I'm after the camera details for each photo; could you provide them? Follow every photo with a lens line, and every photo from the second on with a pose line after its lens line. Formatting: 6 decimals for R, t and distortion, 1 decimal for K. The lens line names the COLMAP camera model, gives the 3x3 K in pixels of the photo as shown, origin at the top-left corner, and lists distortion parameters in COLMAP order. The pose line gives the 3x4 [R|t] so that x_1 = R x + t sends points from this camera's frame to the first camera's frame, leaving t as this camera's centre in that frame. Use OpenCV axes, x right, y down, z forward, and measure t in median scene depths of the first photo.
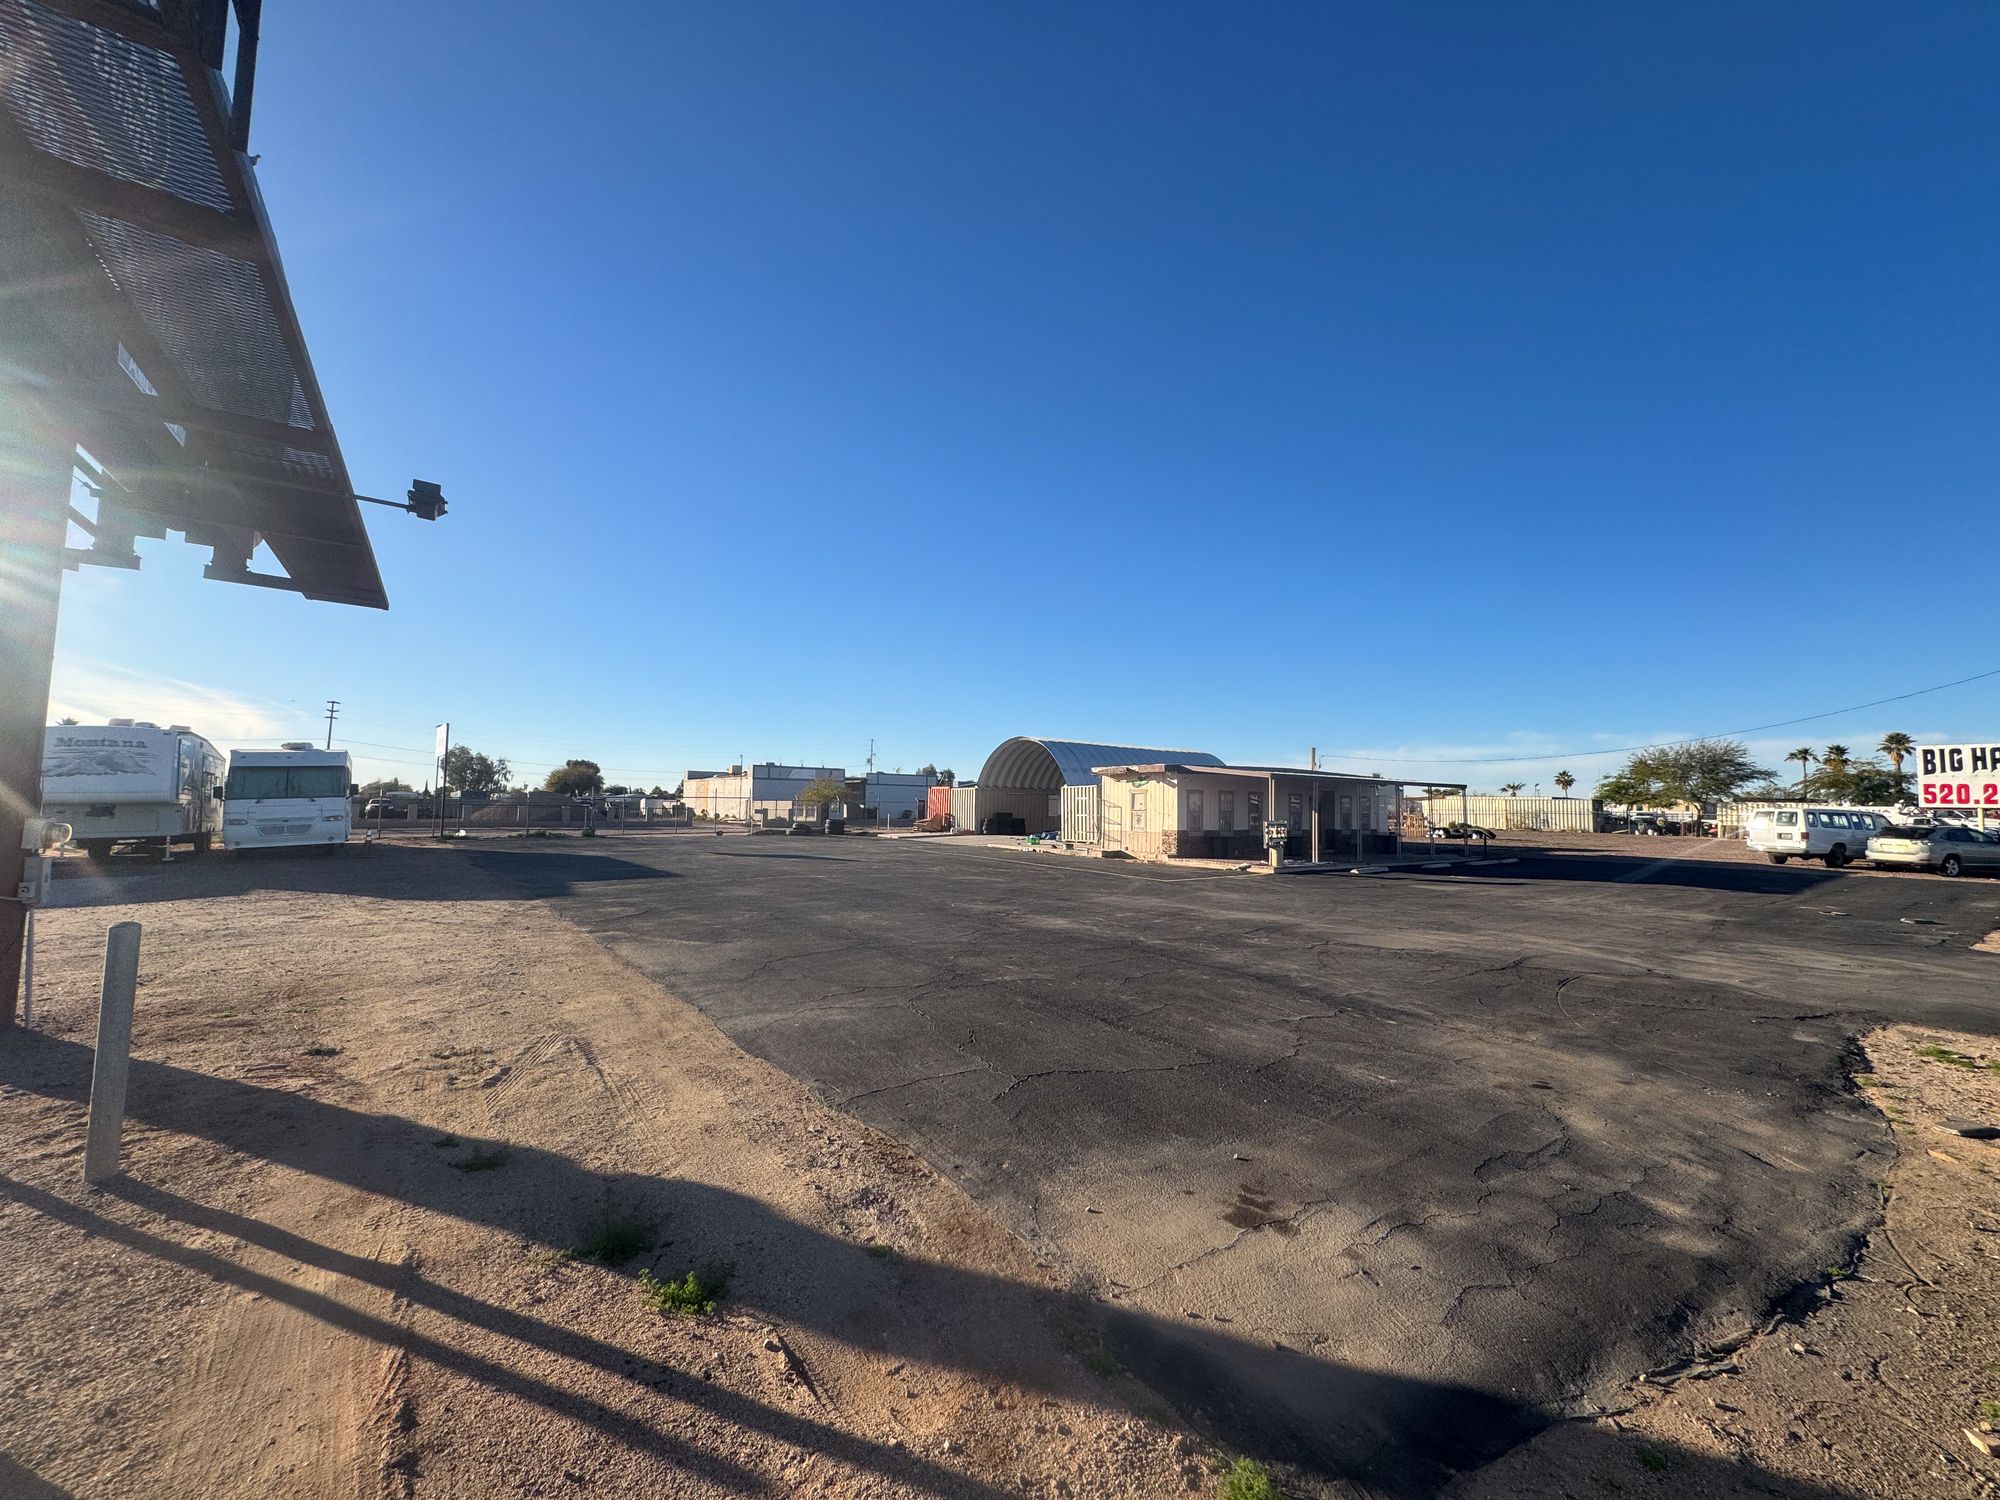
lens RADIAL K [[796.7, 0, 1000.0], [0, 796.7, 750.0], [0, 0, 1]] dist [0.001455, -0.000045]
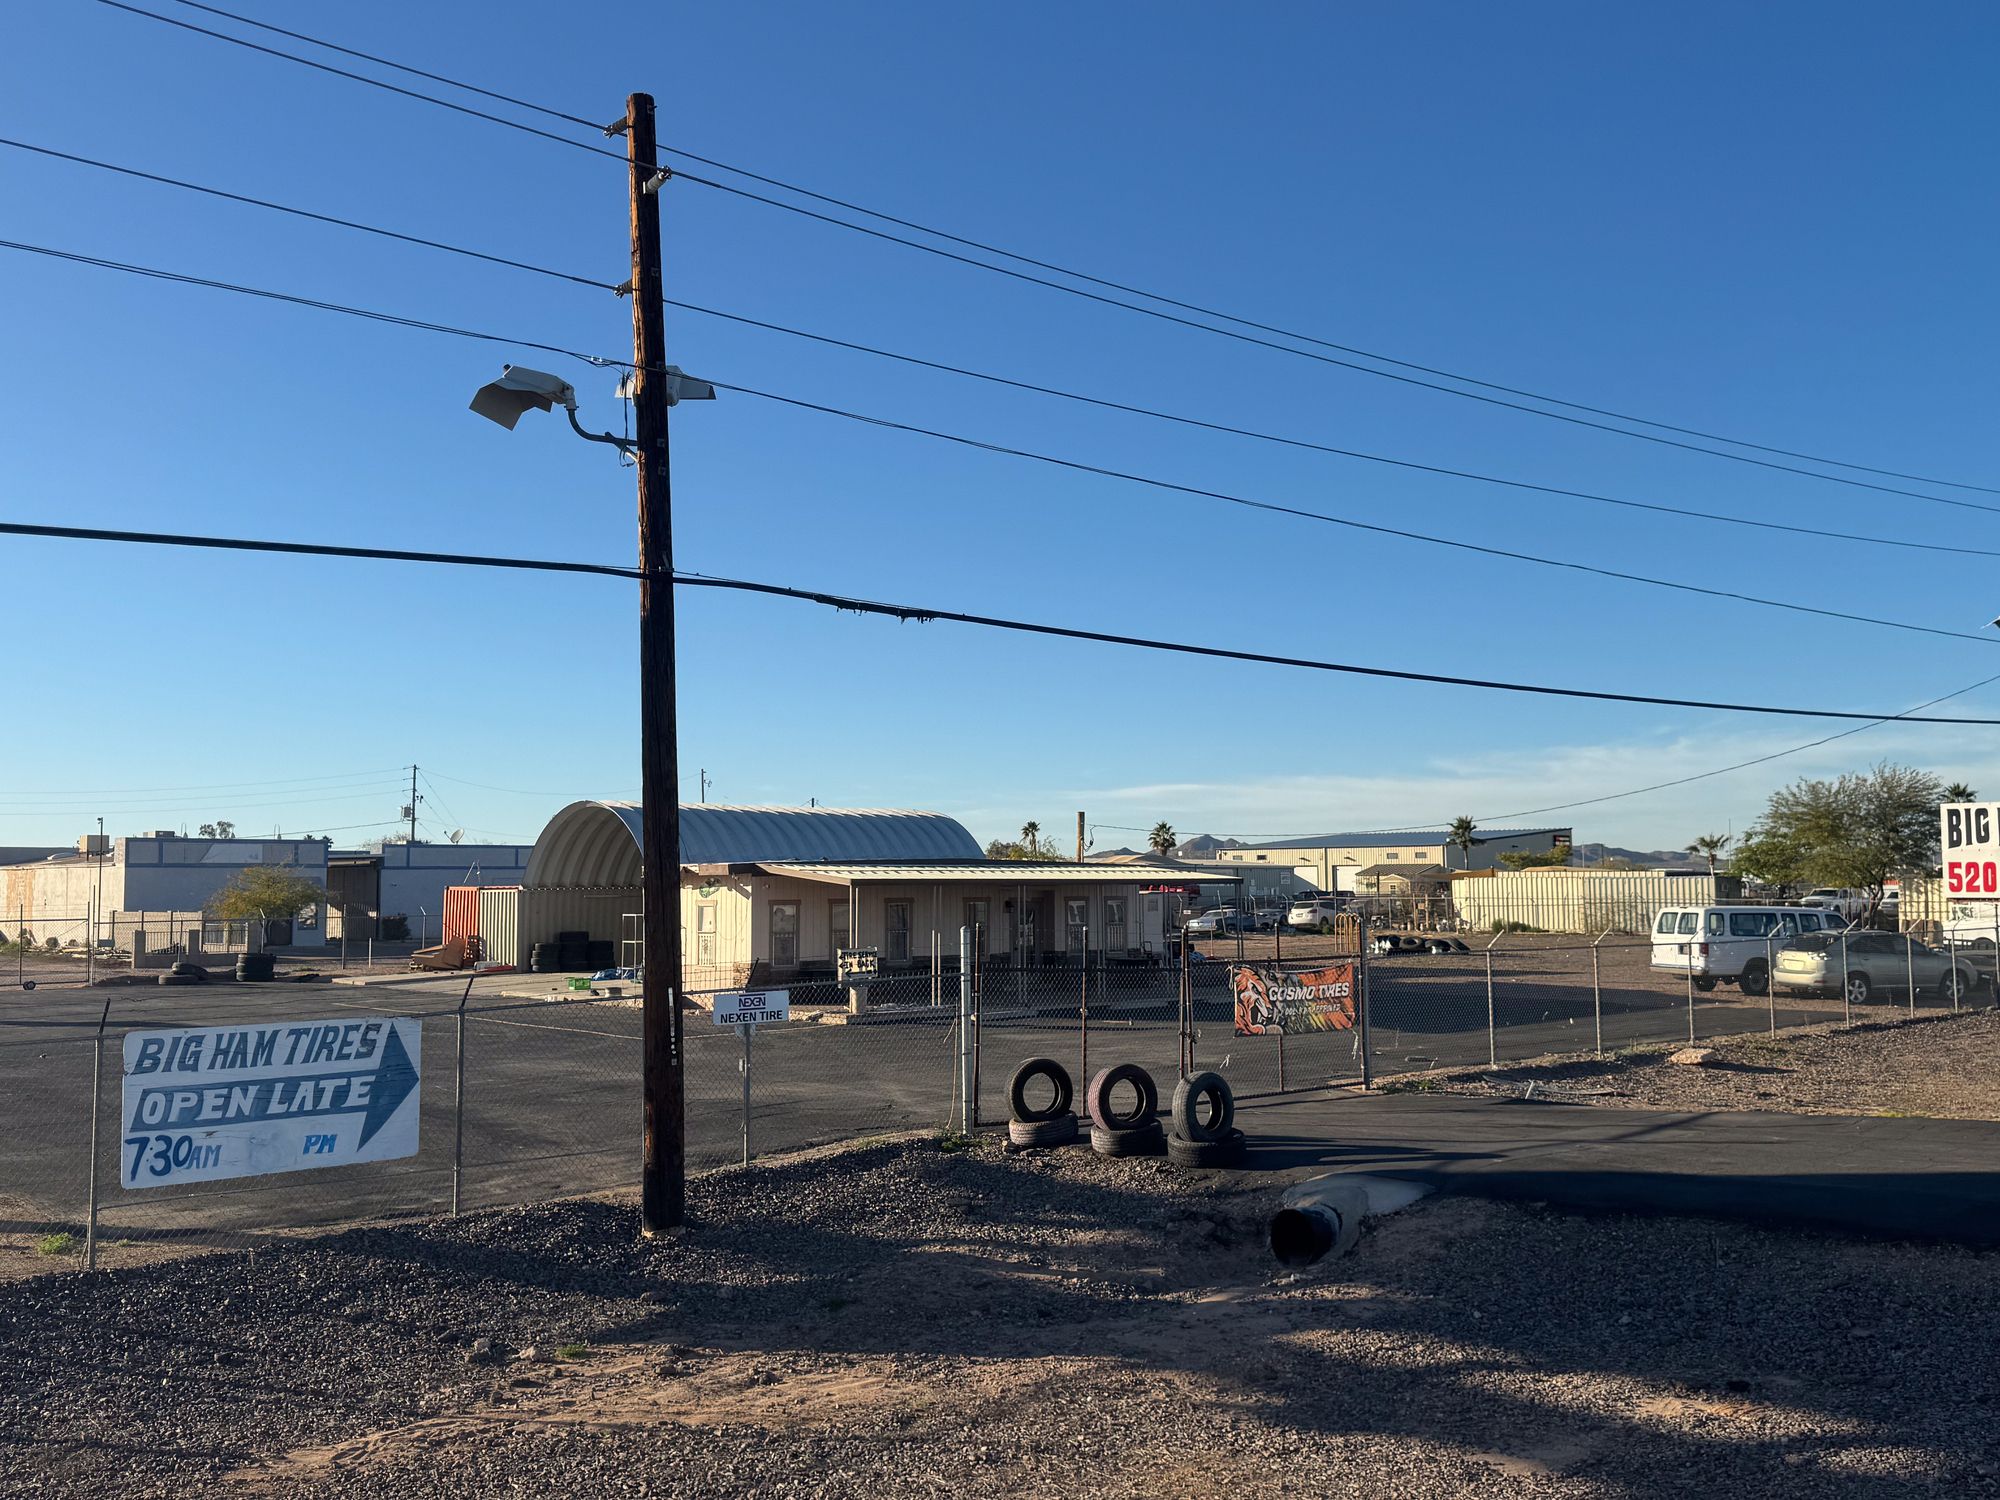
lens RADIAL K [[1837.9, 0, 987.1], [0, 1837.9, 749.0], [0, 0, 1]] dist [0.175382, -0.371141]
pose [[0.994432, -0.013806, 0.104473, 0.271209], [0.014103, 0.999898, -0.002109, -0.073311], [-0.104433, 0.003571, 0.994526, -0.563221]]
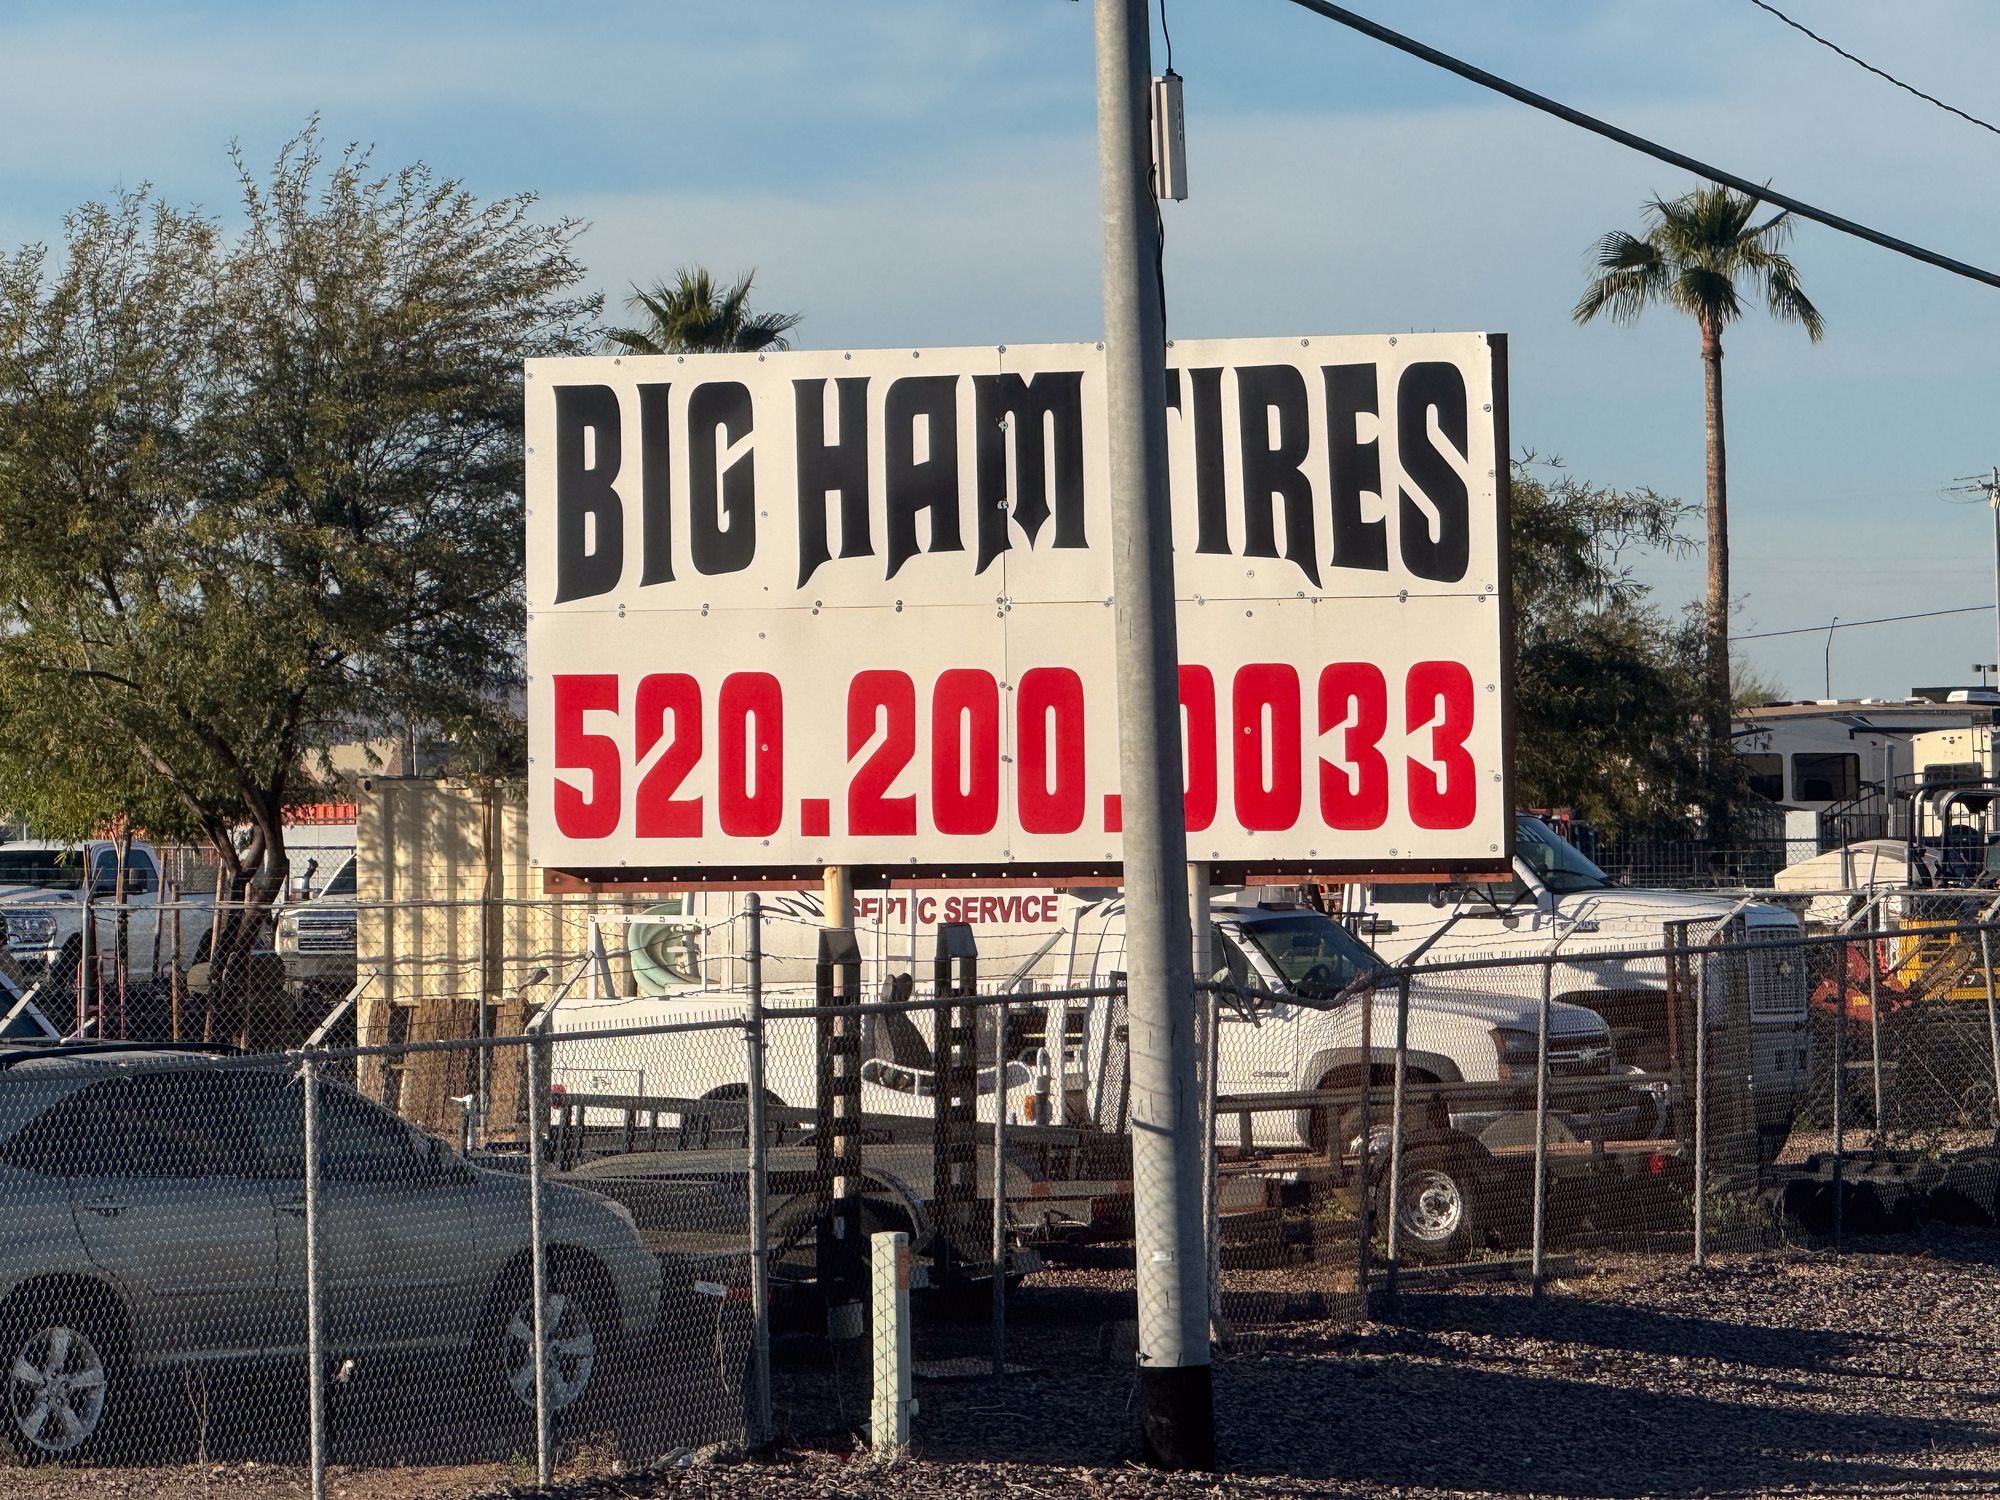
lens RADIAL K [[11276.2, 0, 1000.0], [0, 11276.2, 750.0], [0, 0, 1]] dist [0.392220, -3.774331]
pose [[0.823224, -0.027038, 0.567072, 0.314722], [-0.009490, 0.998070, 0.061364, -0.064557], [-0.567637, -0.055898, 0.821379, -0.547172]]
